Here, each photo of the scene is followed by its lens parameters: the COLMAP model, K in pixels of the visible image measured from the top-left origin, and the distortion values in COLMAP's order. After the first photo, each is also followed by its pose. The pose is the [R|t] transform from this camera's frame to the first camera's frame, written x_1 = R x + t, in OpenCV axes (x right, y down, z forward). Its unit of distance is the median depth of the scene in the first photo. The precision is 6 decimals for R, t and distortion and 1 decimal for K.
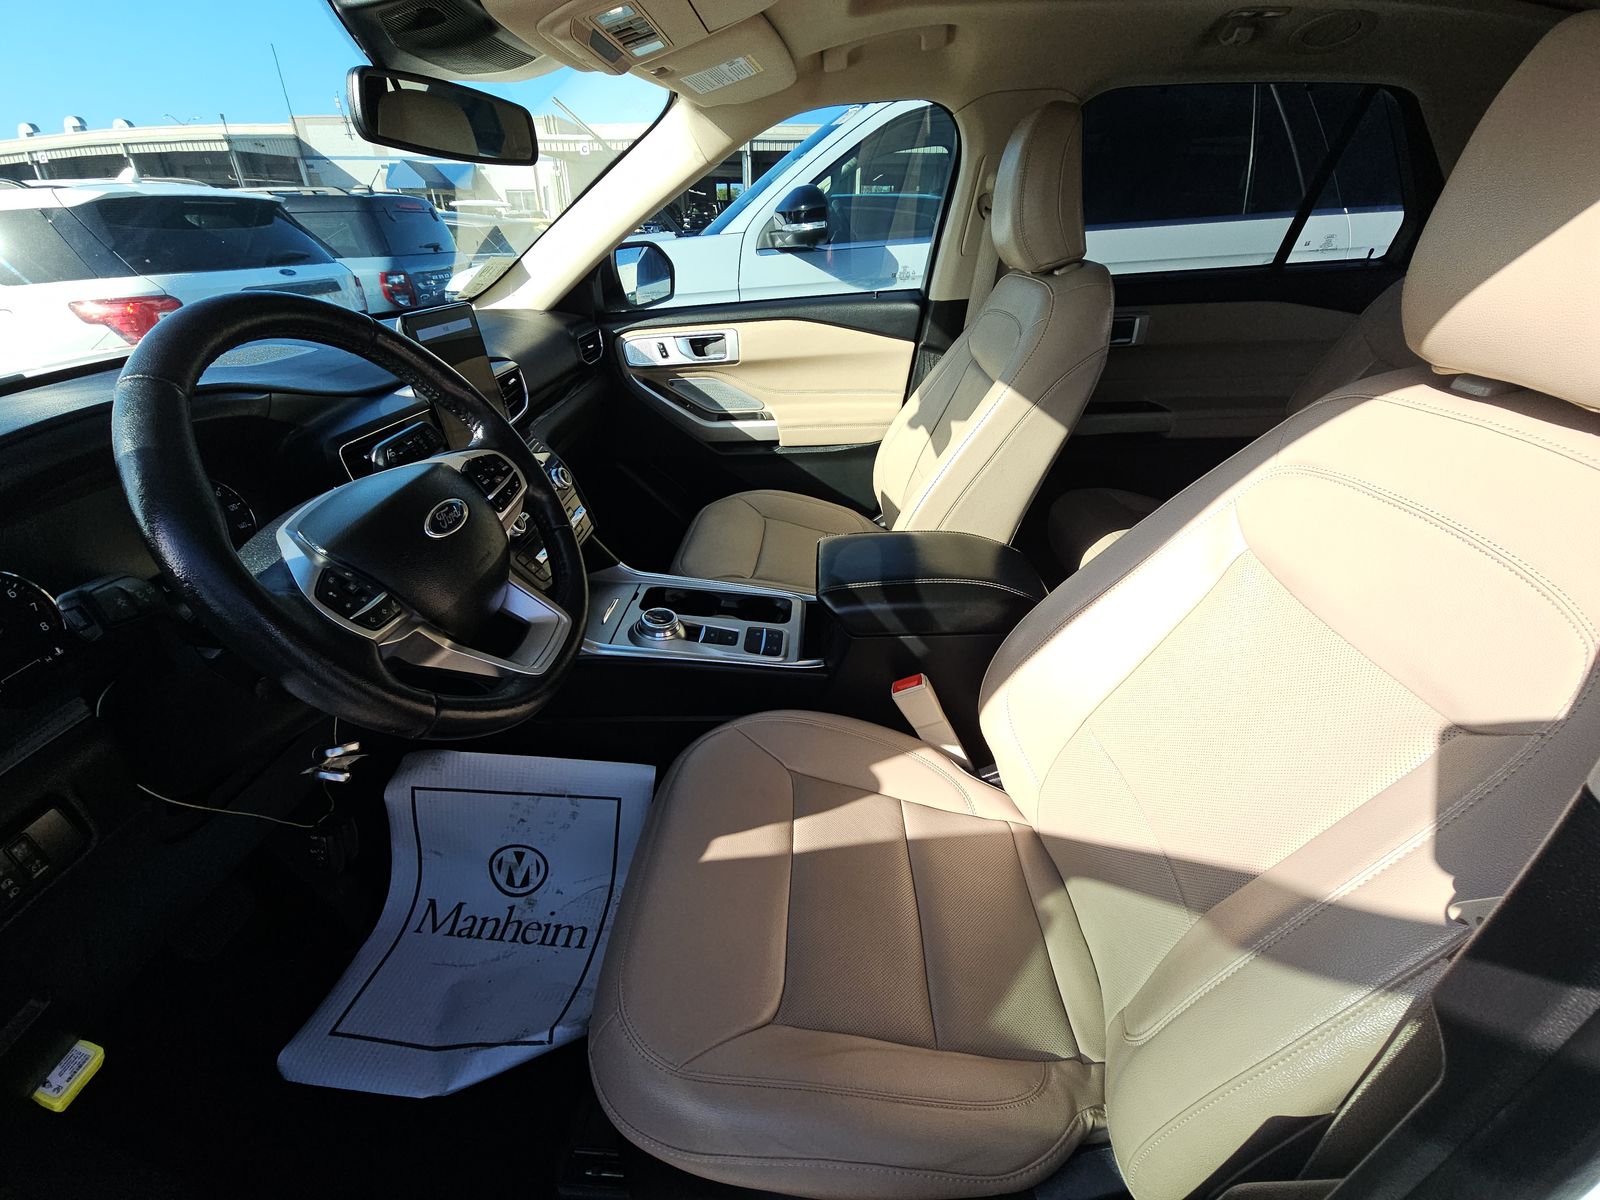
lens RADIAL K [[641.6, 0, 787.2], [0, 641.6, 590.5], [0, 0, 1]] dist [0.019515, -0.016068]
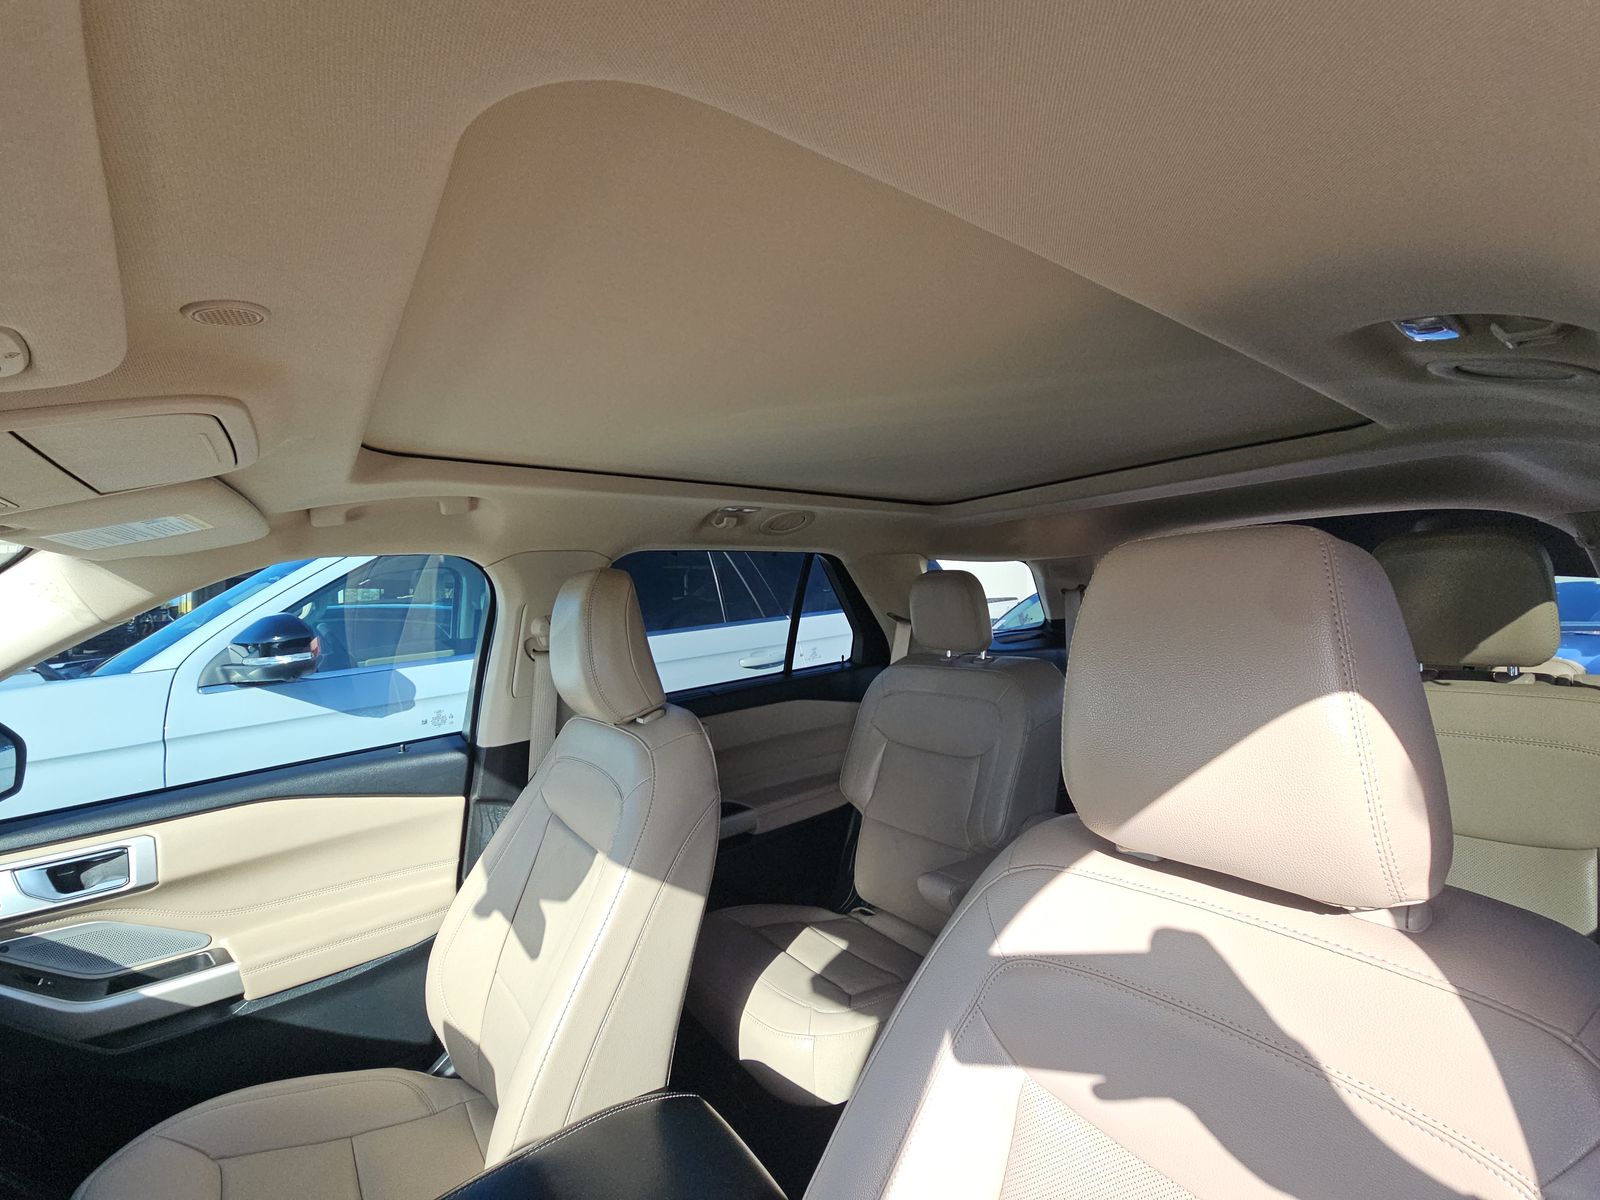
lens RADIAL K [[641.6, 0, 787.2], [0, 641.6, 590.5], [0, 0, 1]] dist [0.019515, -0.016068]
pose [[0.766642, -0.009266, 0.642008, -0.005259], [0.347092, 0.847187, -0.402245, -0.141697], [-0.540174, 0.531214, 0.652705, 0.130072]]
